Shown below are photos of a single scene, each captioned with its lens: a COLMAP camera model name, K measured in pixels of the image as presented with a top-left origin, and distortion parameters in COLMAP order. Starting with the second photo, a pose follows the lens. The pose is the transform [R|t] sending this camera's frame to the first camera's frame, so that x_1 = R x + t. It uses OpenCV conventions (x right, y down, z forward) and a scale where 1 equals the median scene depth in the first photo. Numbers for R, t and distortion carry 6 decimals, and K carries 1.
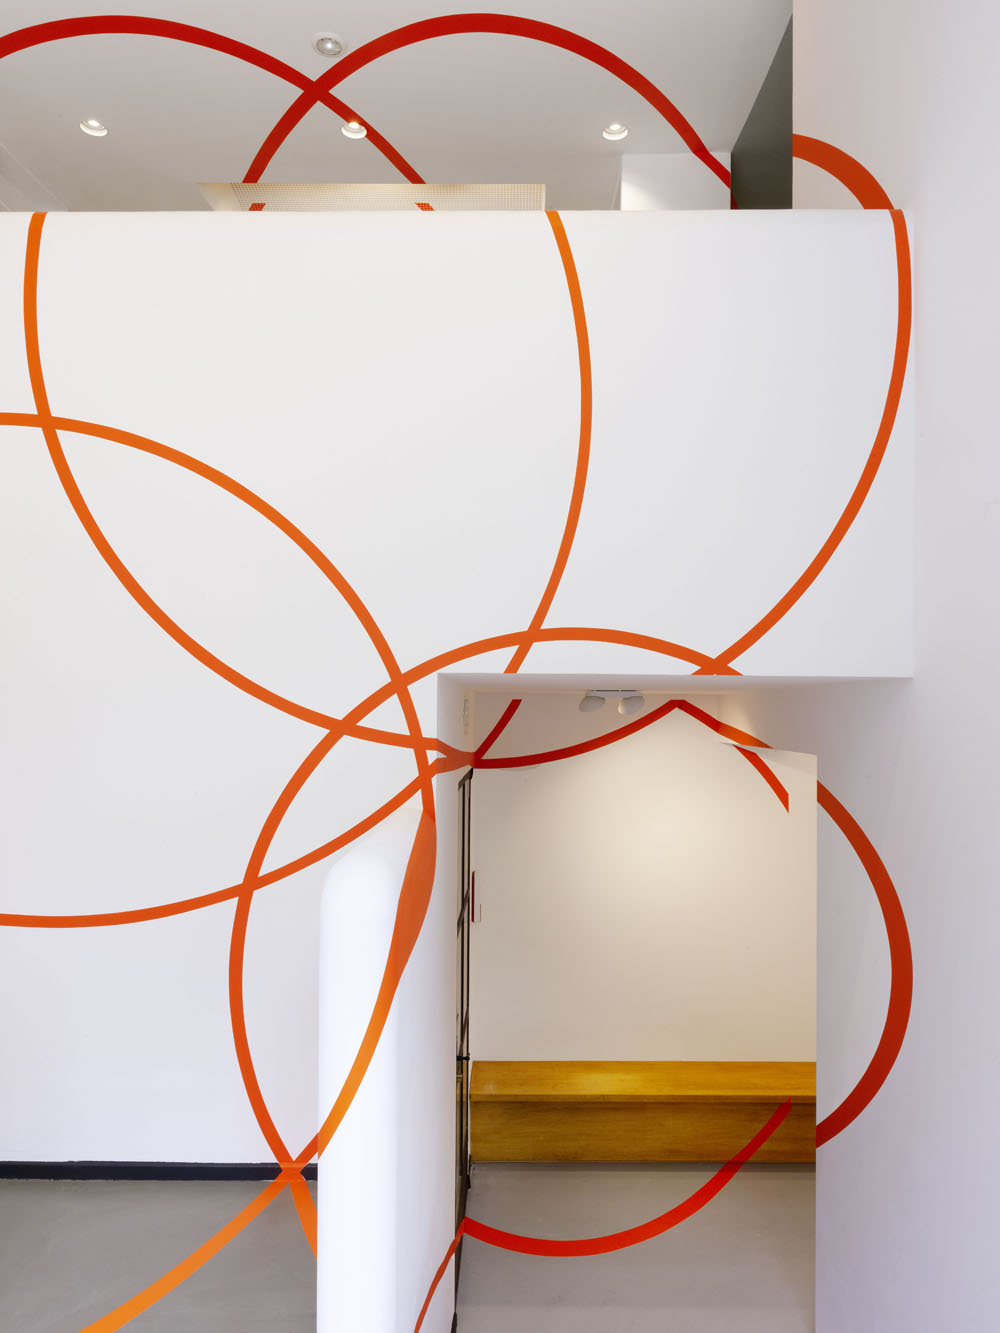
lens RADIAL K [[892.5, 0, 493.3], [0, 892.5, 694.4], [0, 0, 1]] dist [-0.003421, 0.010399]
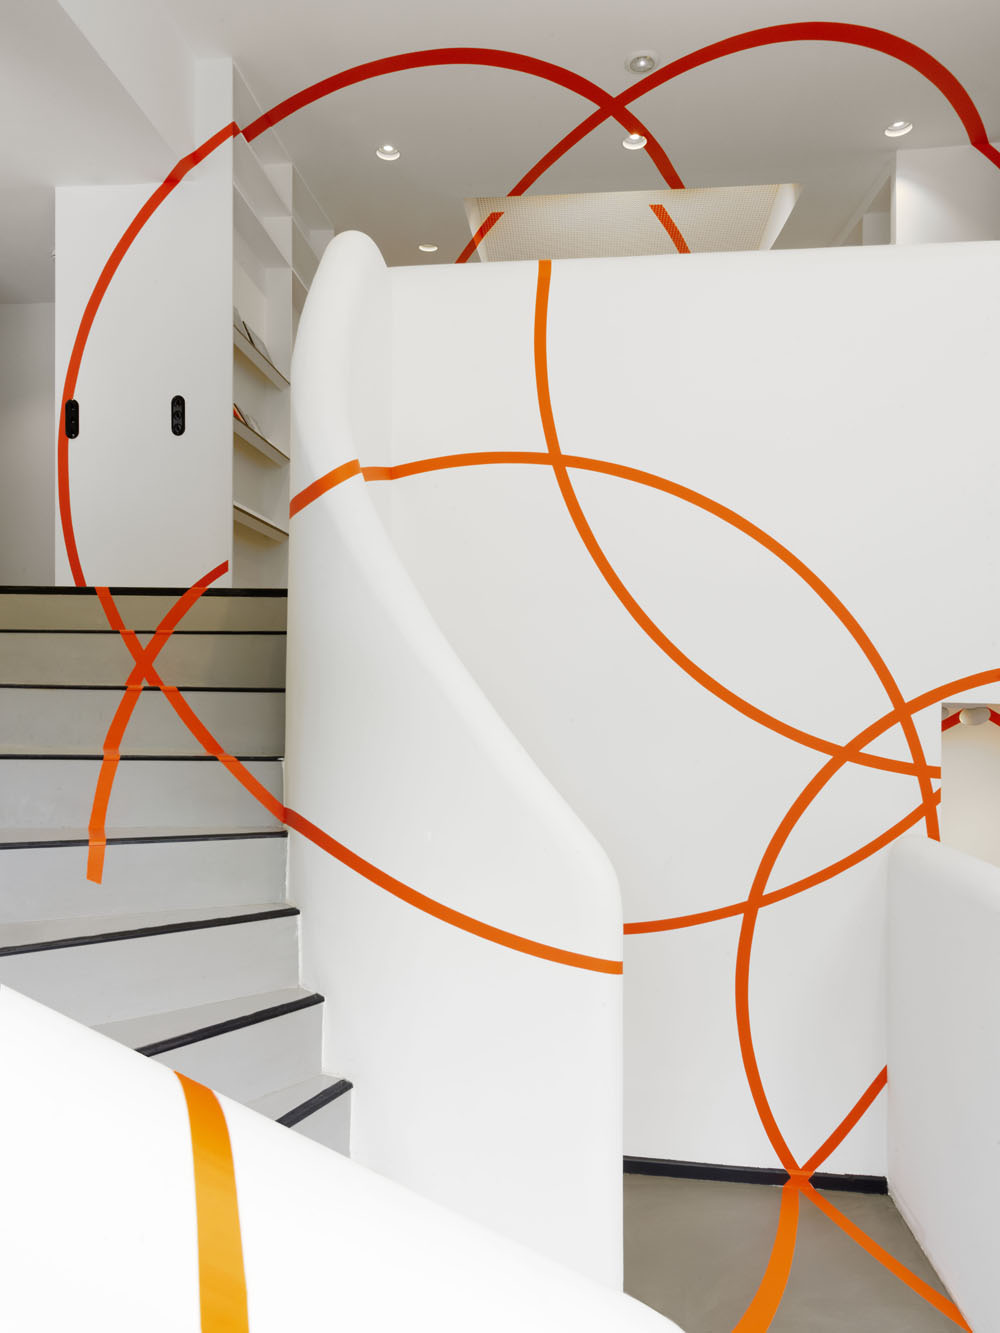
lens RADIAL K [[851.3, 0, 475.3], [0, 851.3, 692.6], [0, 0, 1]] dist [0.007268, -0.002594]
pose [[0.993426, 0.015697, -0.113395, -0.478614], [-0.012695, 0.999551, 0.027150, -0.054788], [0.113770, -0.025532, 0.993179, -0.023763]]
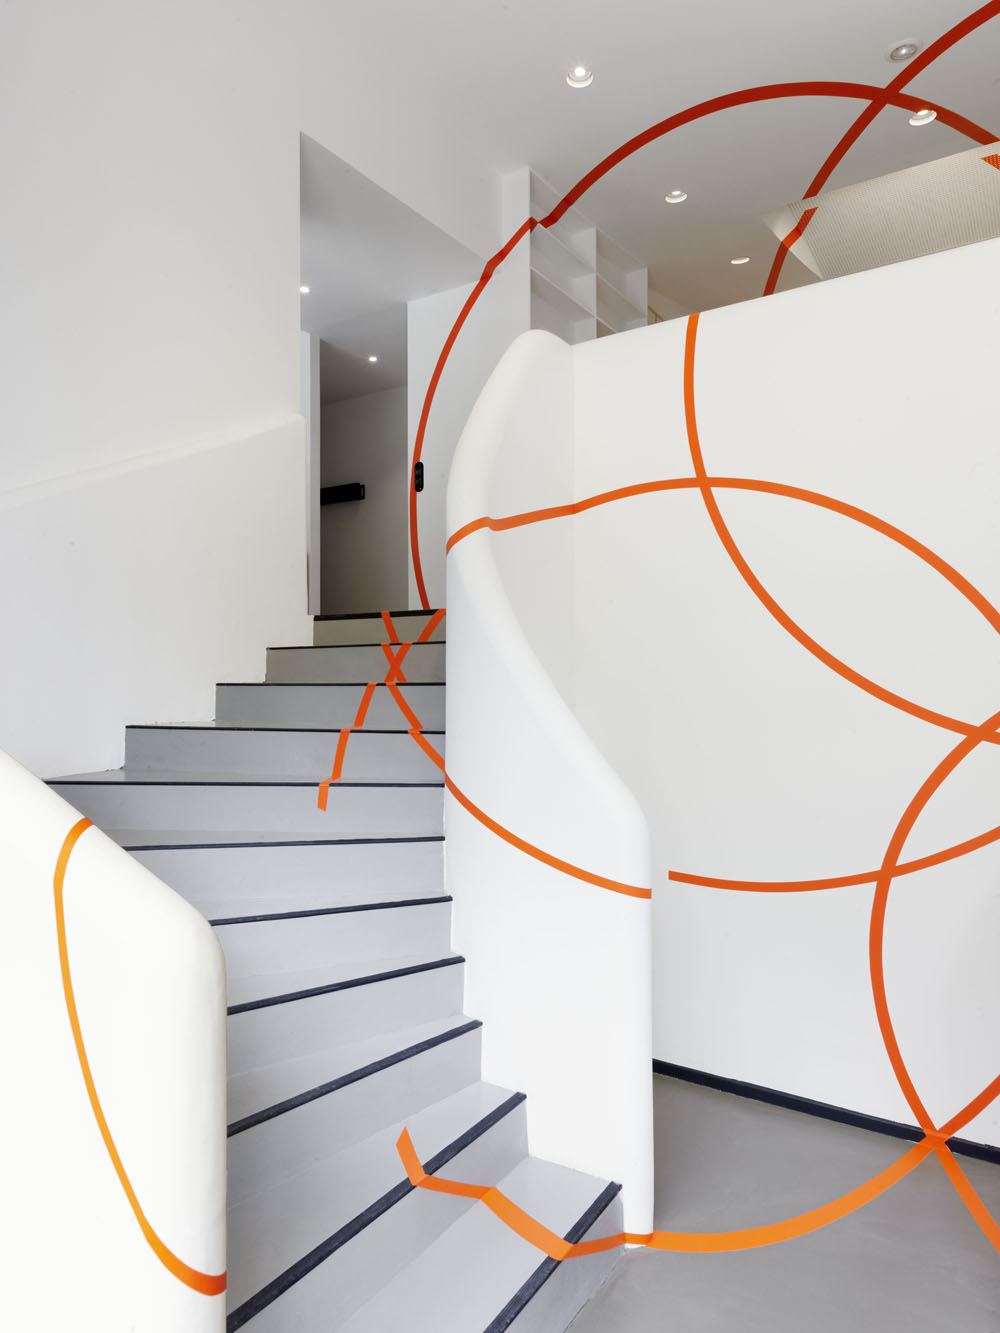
lens RADIAL K [[851.3, 0, 520.2], [0, 851.3, 664.2], [0, 0, 1]] dist [0.007268, -0.002594]
pose [[0.847803, -0.016743, -0.530047, -0.091424], [0.020622, 0.999786, 0.001404, -0.057977], [0.529911, -0.012121, 0.847967, -0.146846]]
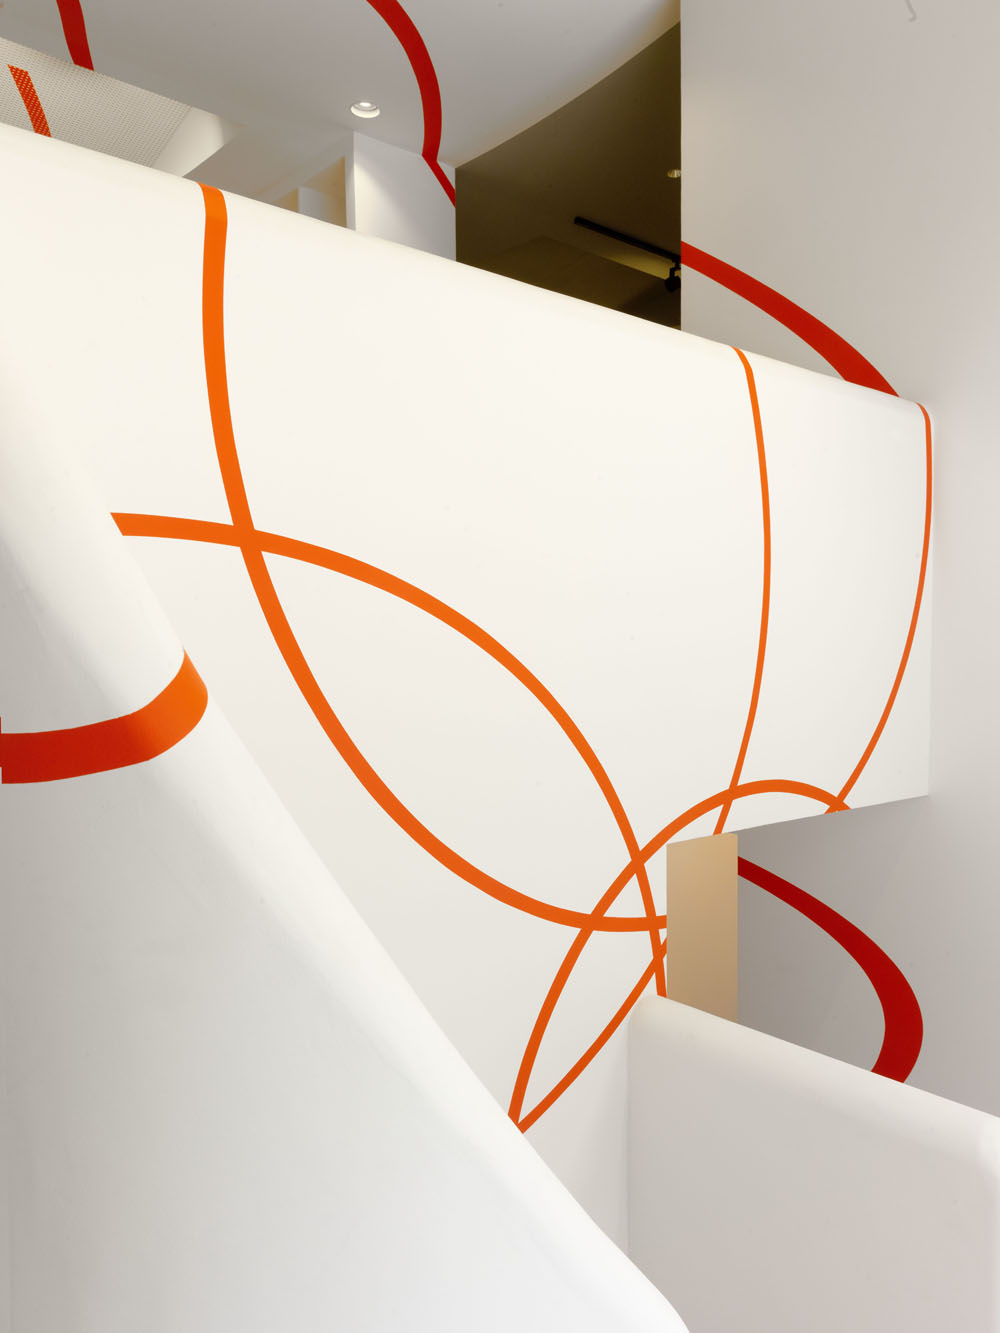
lens RADIAL K [[915.8, 0, 500.6], [0, 915.8, 698.6], [0, 0, 1]] dist [0.005374, 0.002605]
pose [[0.793105, -0.038936, 0.607839, -0.760512], [-0.001323, 0.997842, 0.065645, -0.234043], [-0.609084, -0.052868, 0.791342, 0.363887]]
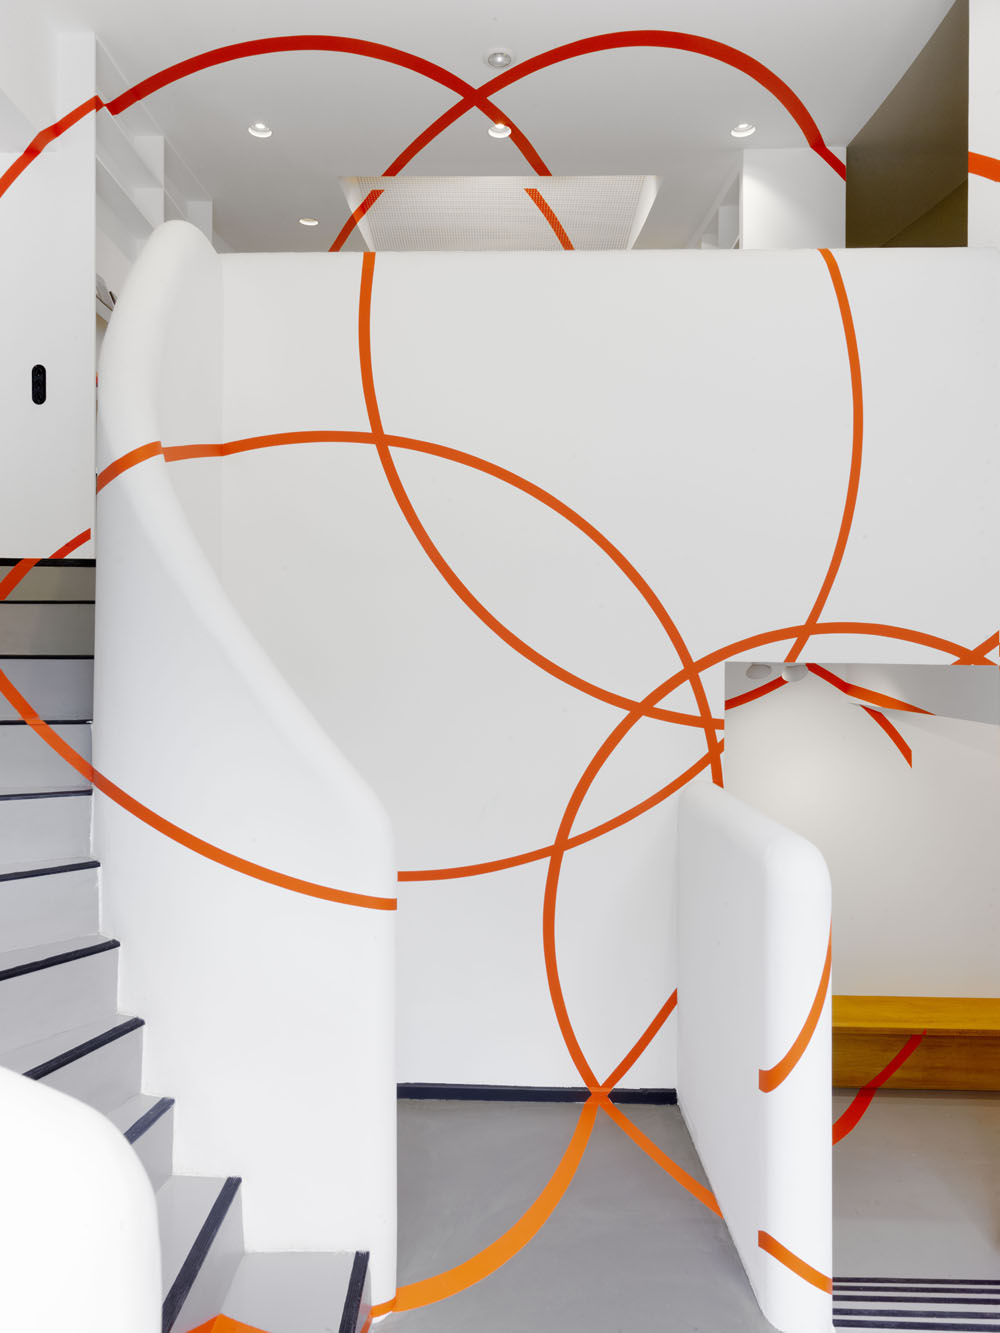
lens RADIAL K [[851.3, 0, 479.6], [0, 851.3, 650.9], [0, 0, 1]] dist [0.007268, -0.002594]
pose [[0.999797, 0.004296, -0.019682, -0.351414], [-0.003919, 0.999809, 0.019139, -0.056861], [0.019760, -0.019058, 0.999623, -0.088245]]
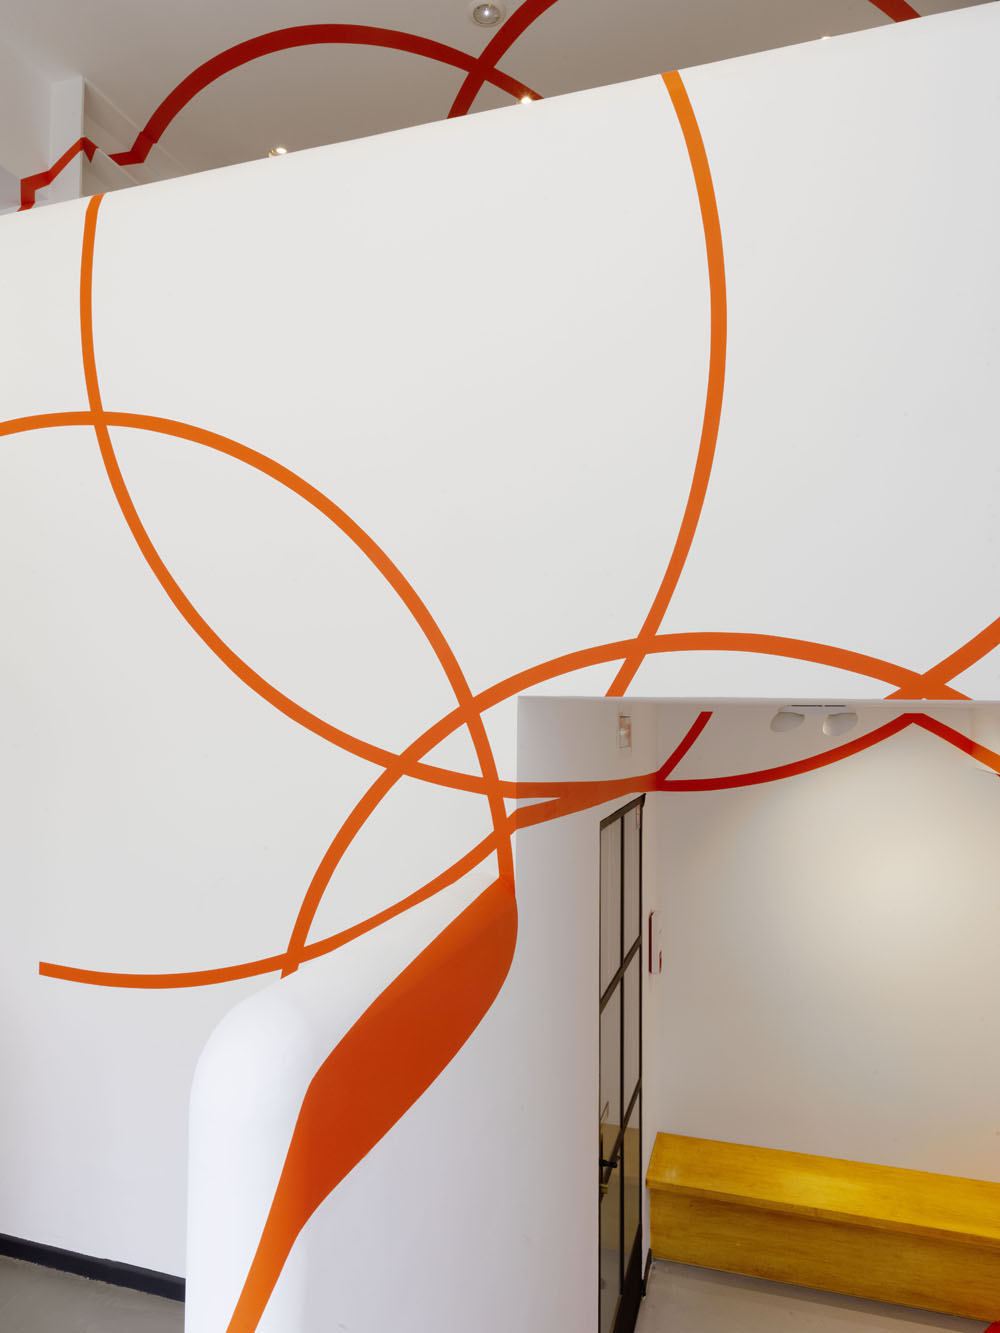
lens RADIAL K [[851.3, 0, 482.8], [0, 851.3, 666.8], [0, 0, 1]] dist [0.007268, -0.002594]
pose [[0.955874, -0.010436, -0.293591, 0.121223], [0.002069, 0.999583, -0.028795, -0.027933], [0.293769, 0.026917, 0.955497, 0.296495]]
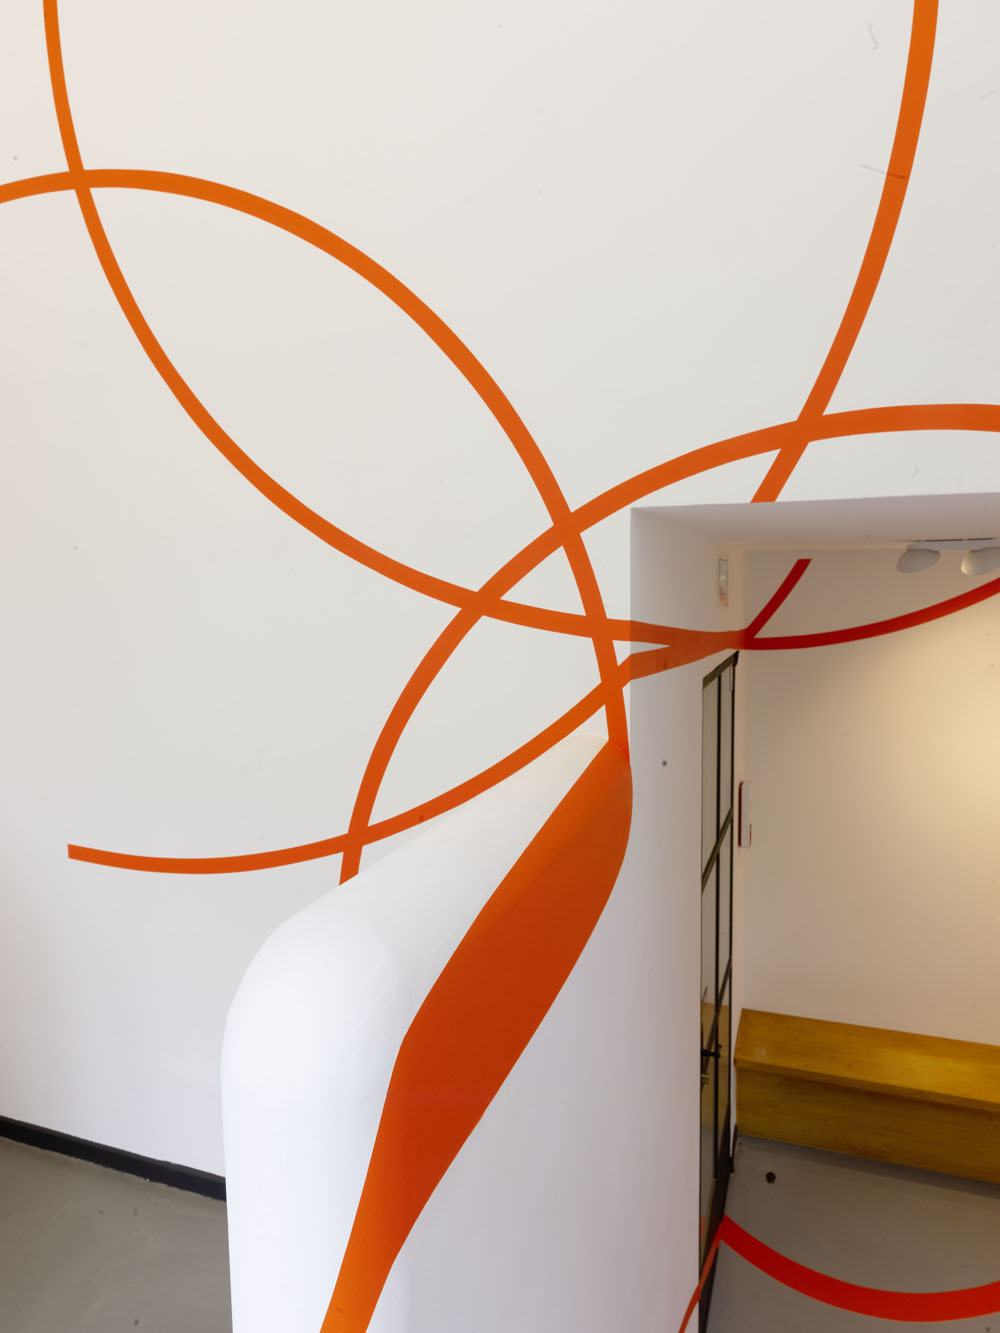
lens RADIAL K [[851.3, 0, 478.5], [0, 851.3, 652.3], [0, 0, 1]] dist [0.007268, -0.002594]
pose [[0.938070, 0.007095, -0.346373, 0.036803], [0.027812, 0.995021, 0.095703, 0.013508], [0.345328, -0.099410, 0.933202, 0.436304]]
